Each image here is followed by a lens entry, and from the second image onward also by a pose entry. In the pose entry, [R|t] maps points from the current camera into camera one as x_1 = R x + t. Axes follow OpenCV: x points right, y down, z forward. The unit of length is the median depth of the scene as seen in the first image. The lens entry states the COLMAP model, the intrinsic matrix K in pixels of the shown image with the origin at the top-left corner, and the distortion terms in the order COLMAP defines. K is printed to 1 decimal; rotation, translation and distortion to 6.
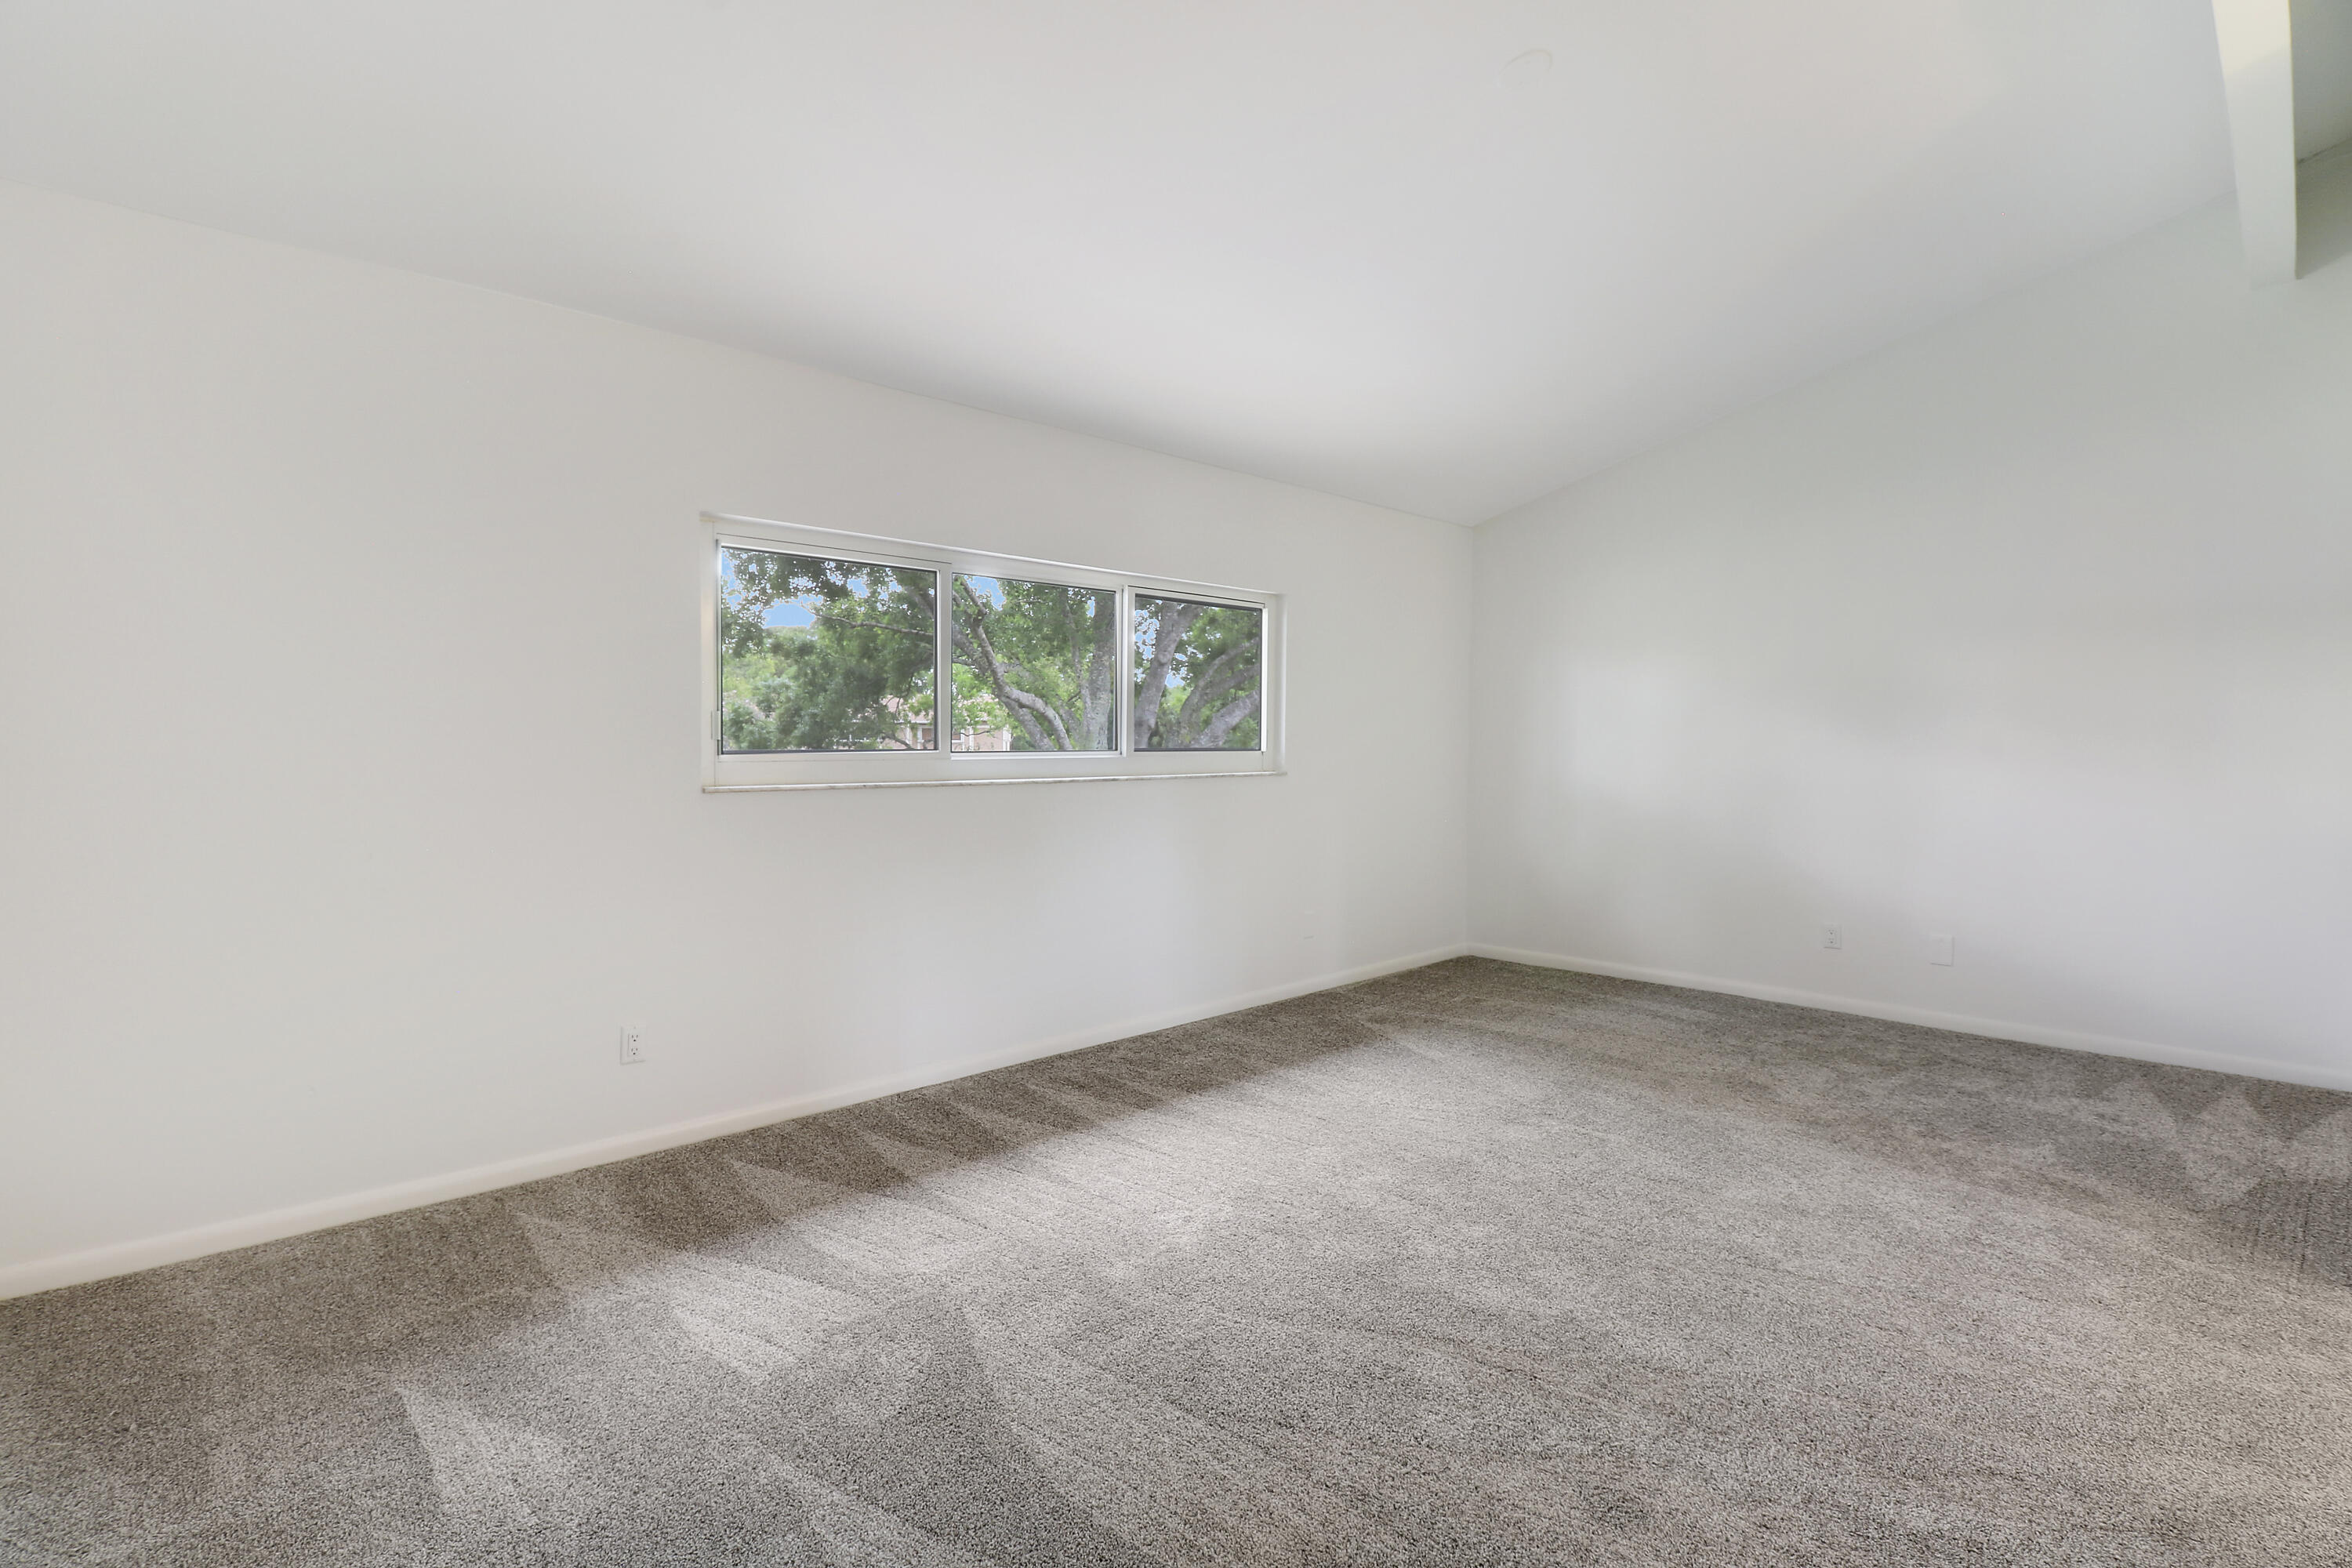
lens RADIAL K [[1148.8, 0, 1172.4], [0, 1148.8, 776.2], [0, 0, 1]] dist [0.001238, -0.000083]
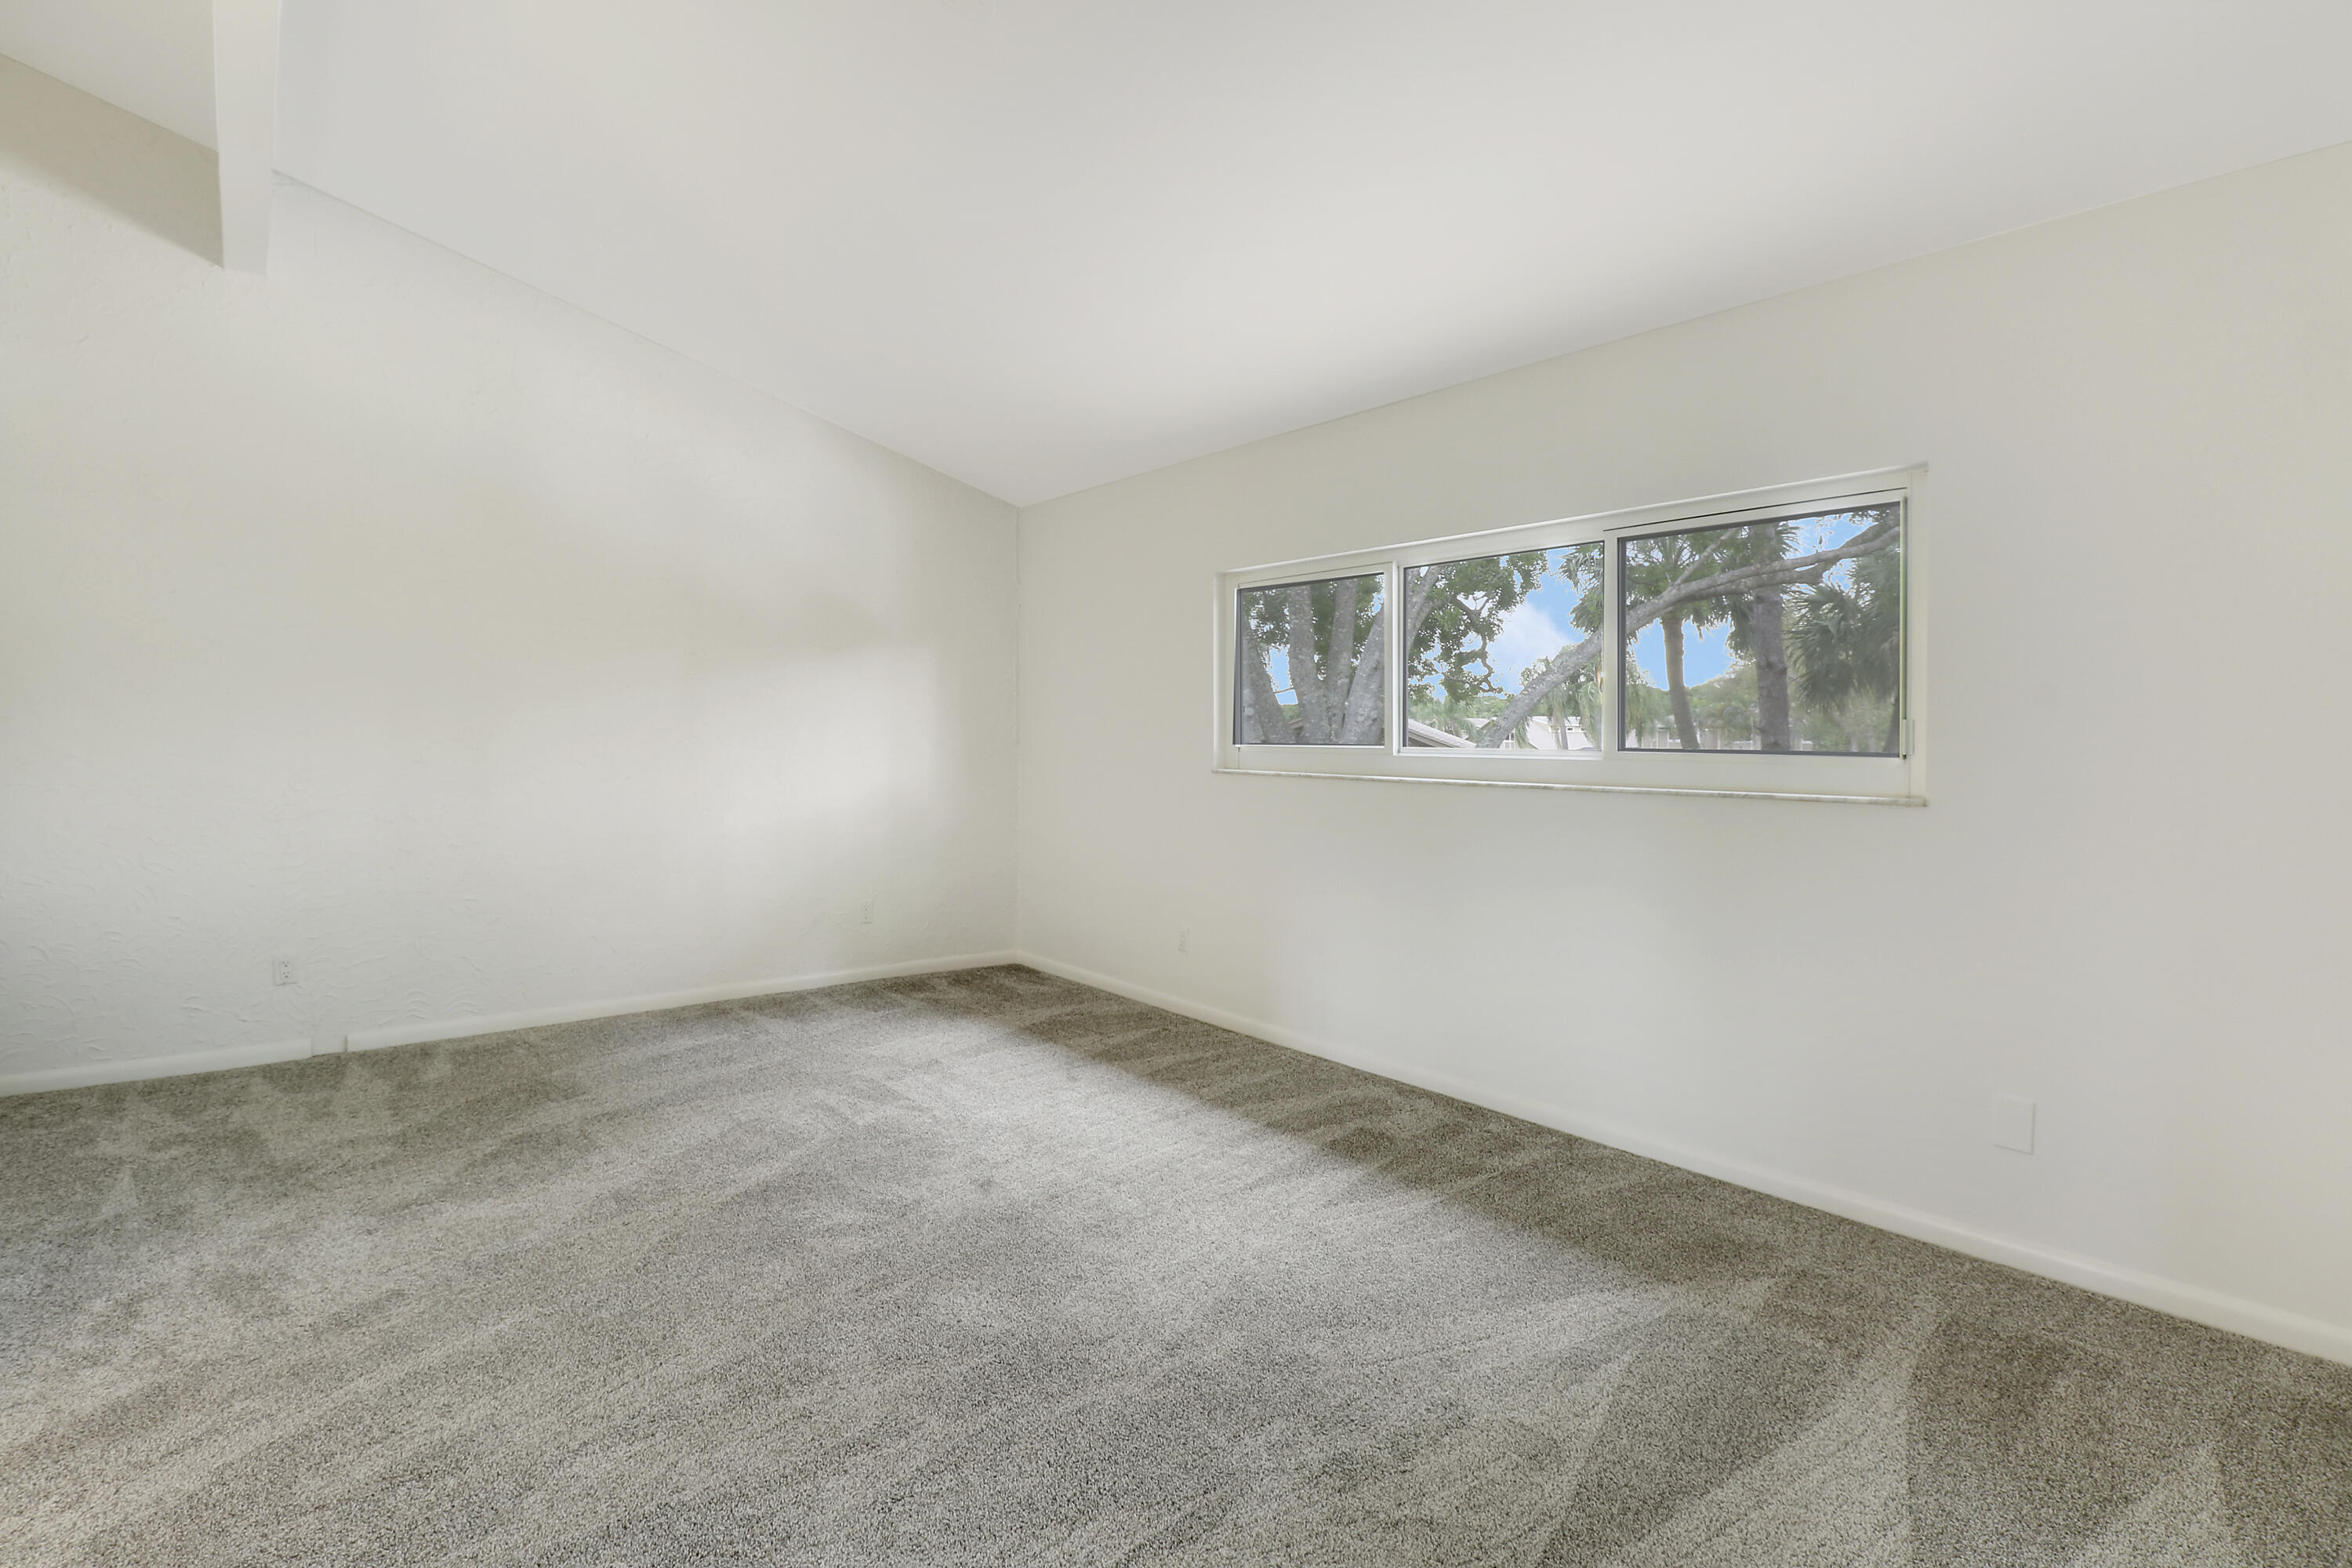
lens RADIAL K [[1148.8, 0, 1172.4], [0, 1148.8, 776.2], [0, 0, 1]] dist [0.001238, -0.000083]
pose [[-0.052613, 0.035765, -0.997974, 0.837093], [-0.044288, 0.998292, 0.038112, -0.024895], [0.997632, 0.046204, -0.050939, 0.893340]]
